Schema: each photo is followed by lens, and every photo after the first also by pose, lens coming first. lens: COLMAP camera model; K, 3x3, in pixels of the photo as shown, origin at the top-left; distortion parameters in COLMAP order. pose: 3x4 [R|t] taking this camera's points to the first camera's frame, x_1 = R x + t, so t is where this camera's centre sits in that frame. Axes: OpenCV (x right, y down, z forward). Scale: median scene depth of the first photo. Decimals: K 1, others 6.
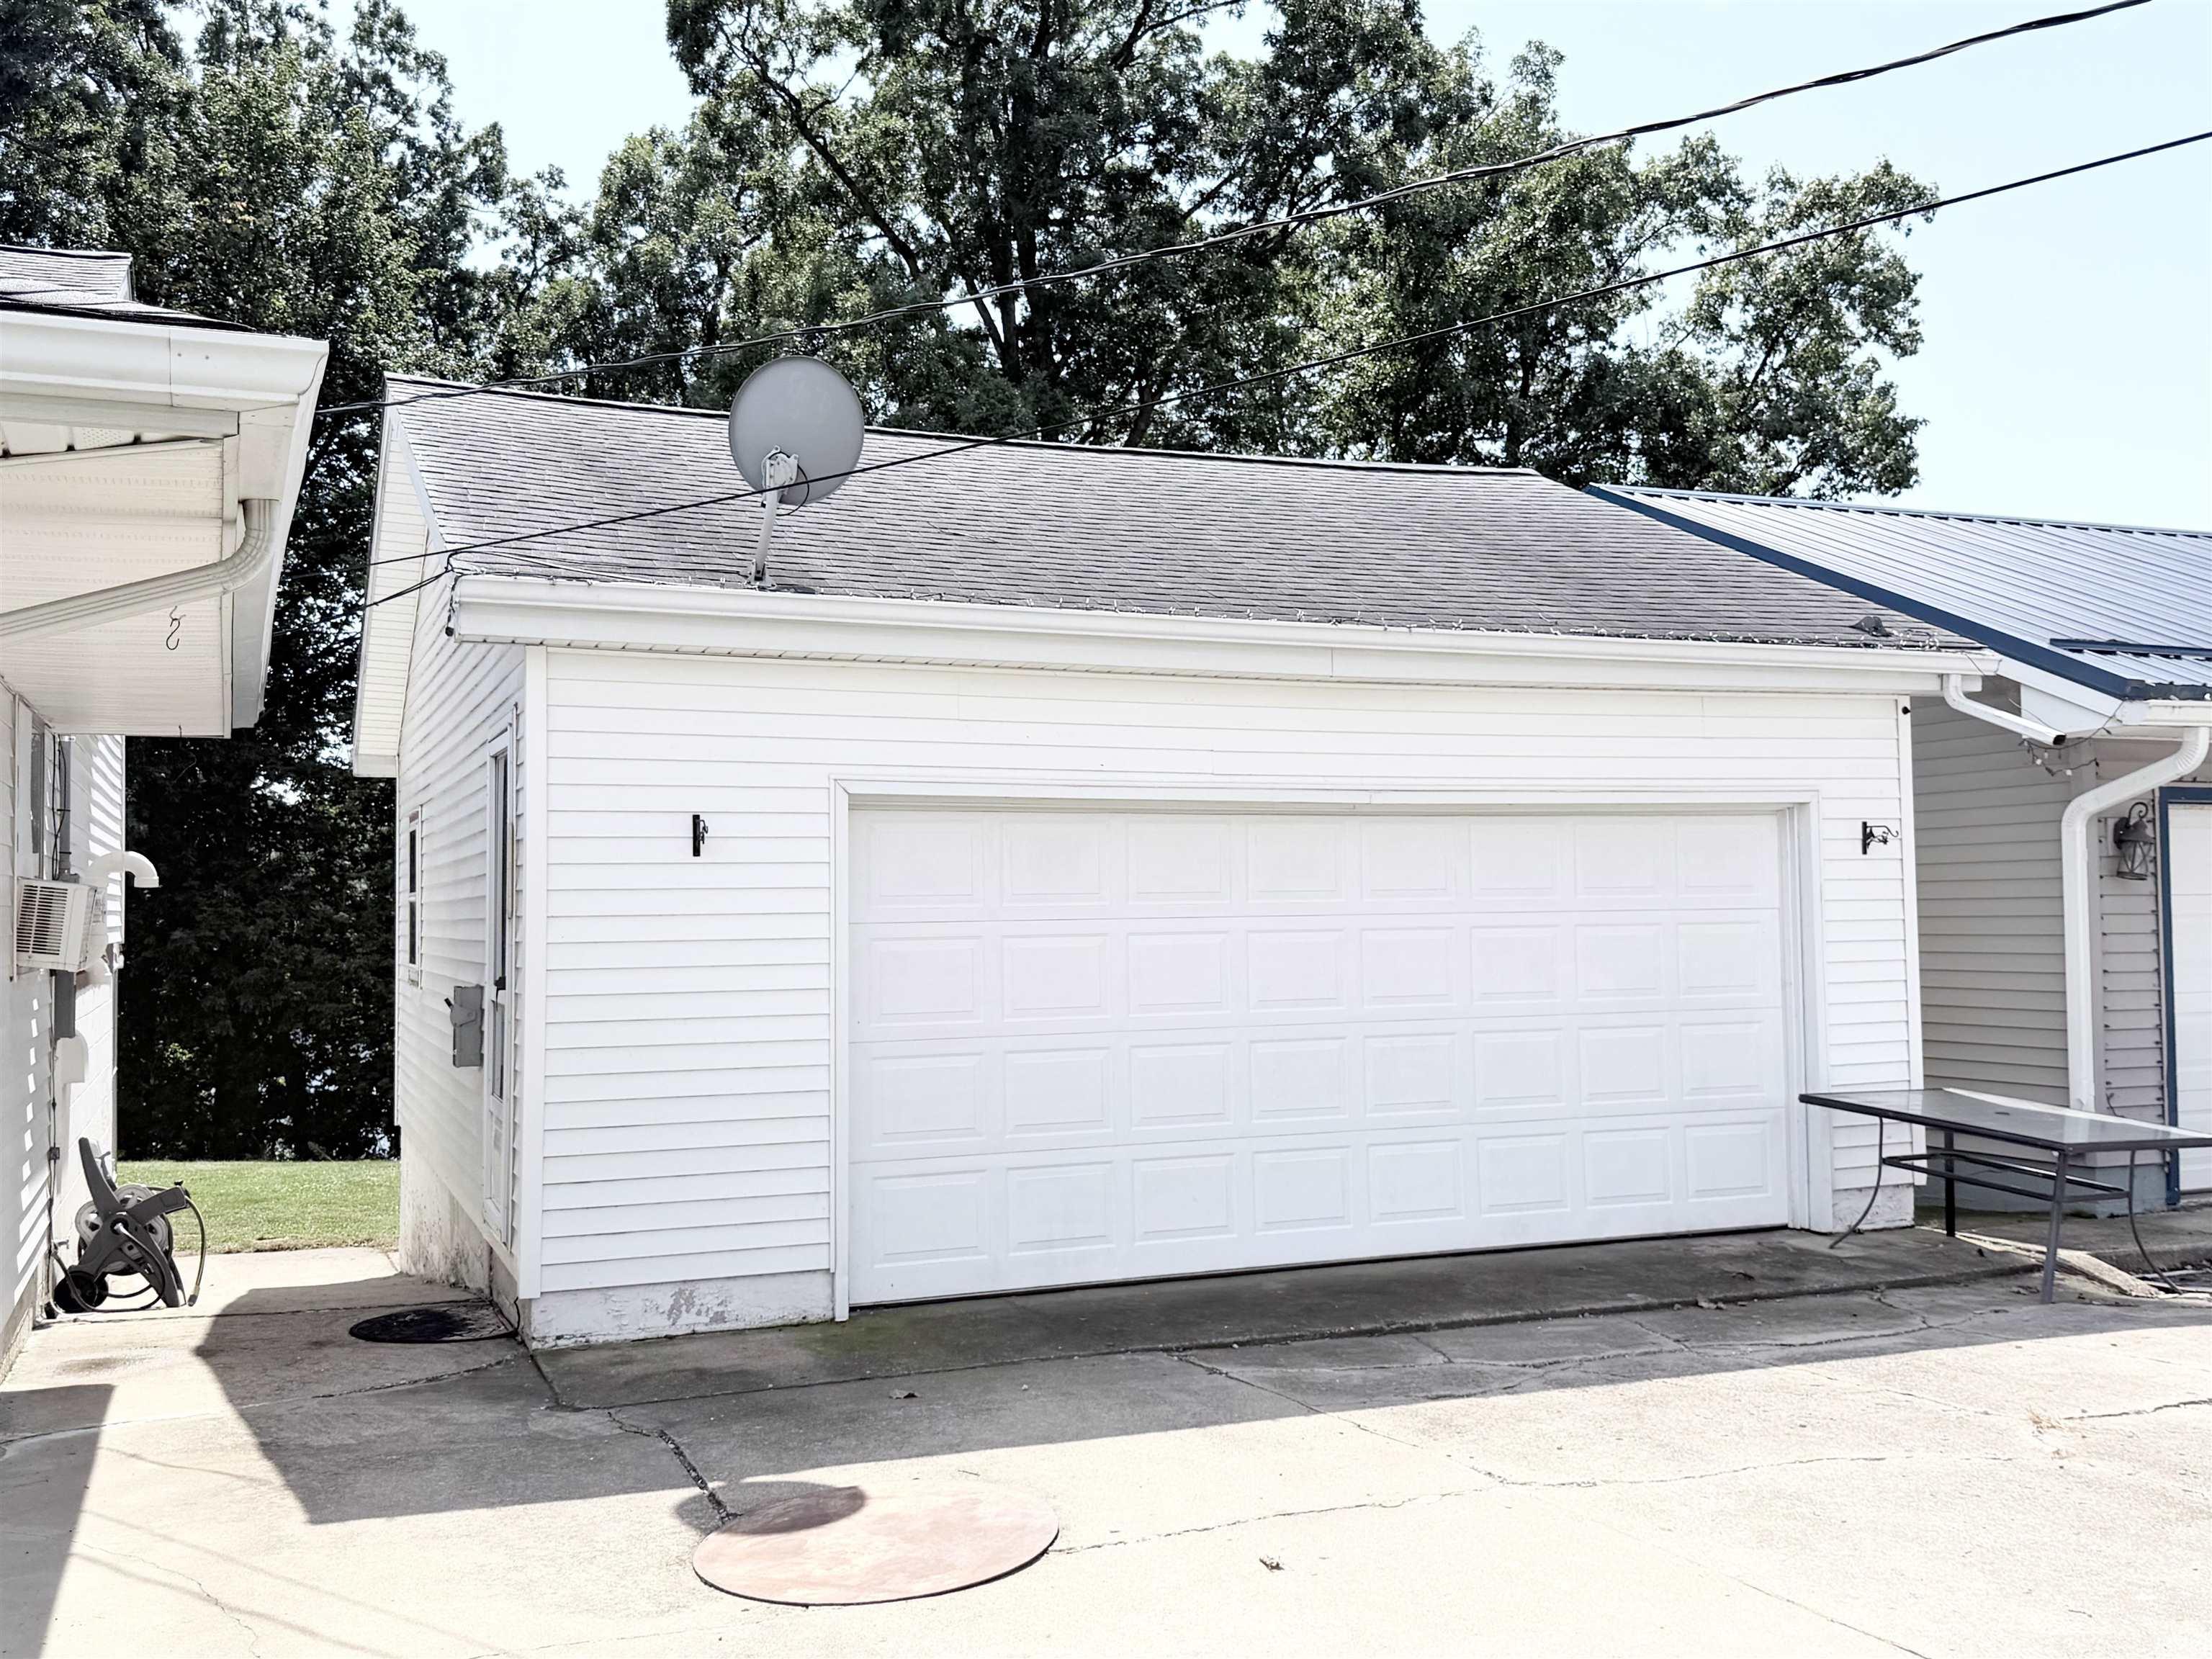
lens RADIAL K [[2118.6, 0, 1106.0], [0, 2118.6, 829.5], [0, 0, 1]] dist [0.127145, 0.005932]
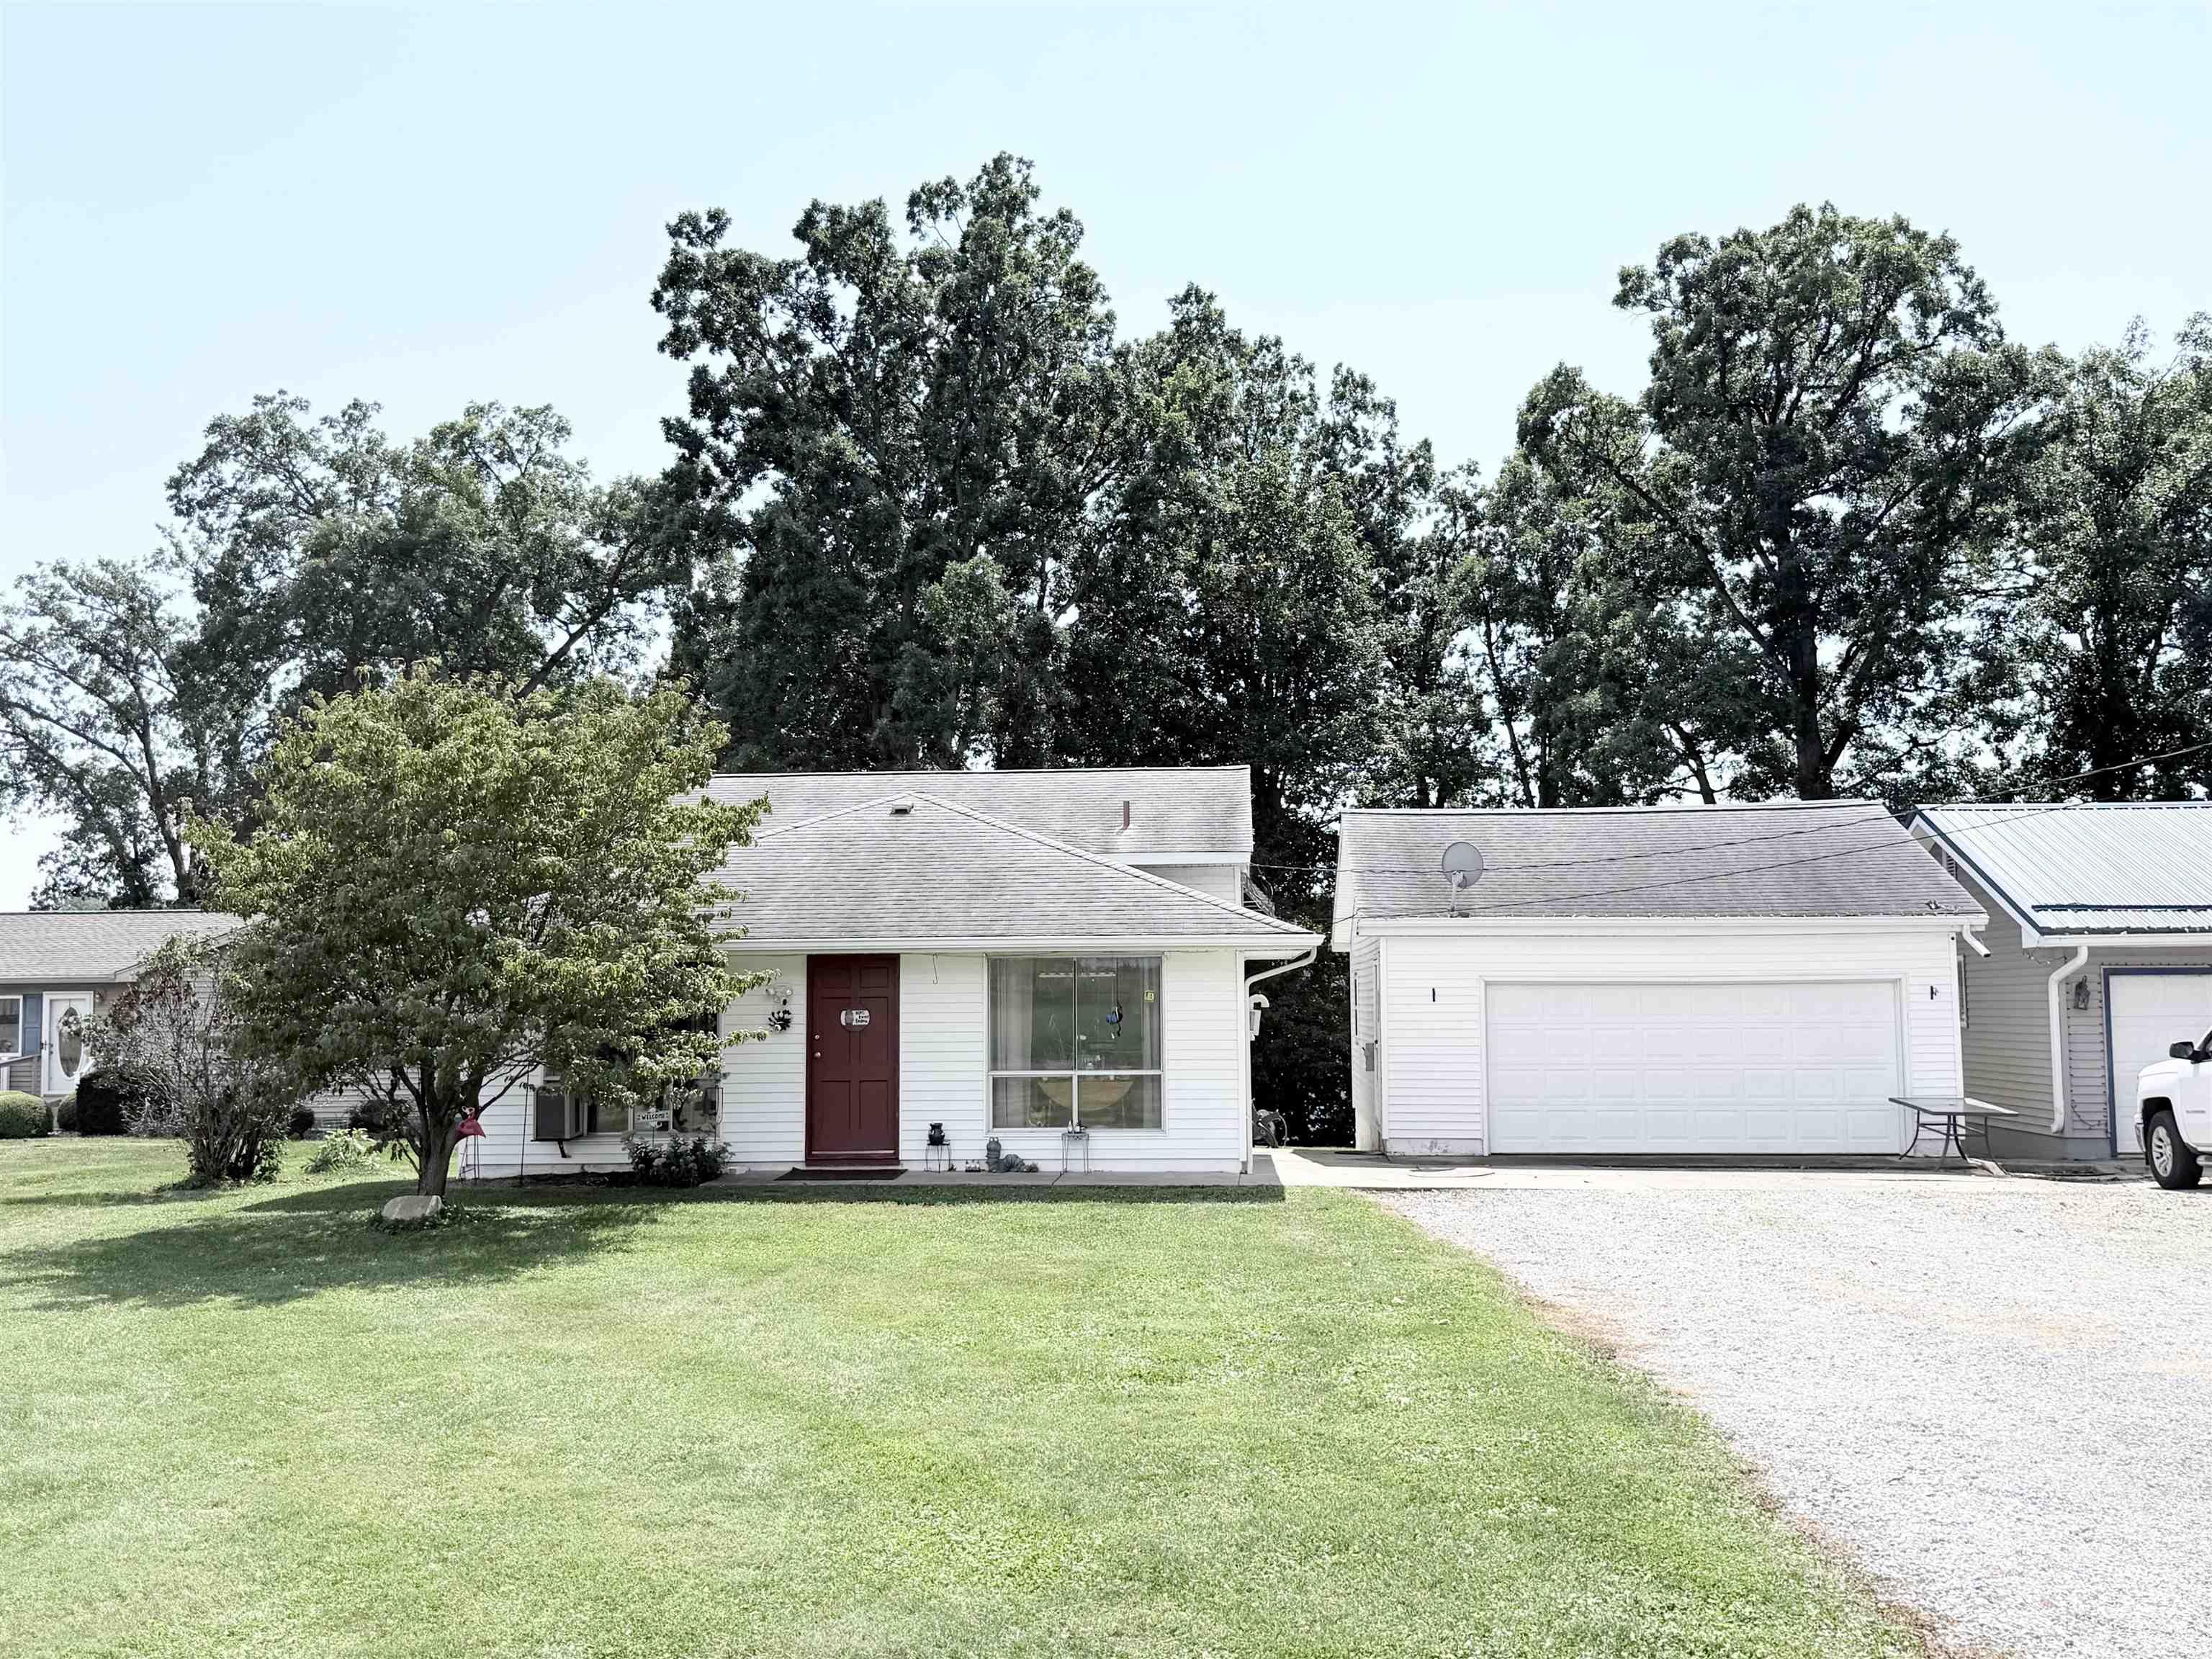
lens RADIAL K [[2118.6, 0, 1106.0], [0, 2118.6, 829.5], [0, 0, 1]] dist [0.127145, 0.005932]
pose [[0.903438, -0.035232, -0.427268, 0.132499], [0.013885, 0.998499, -0.052977, -0.015037], [0.428493, 0.041929, 0.902572, -0.376708]]
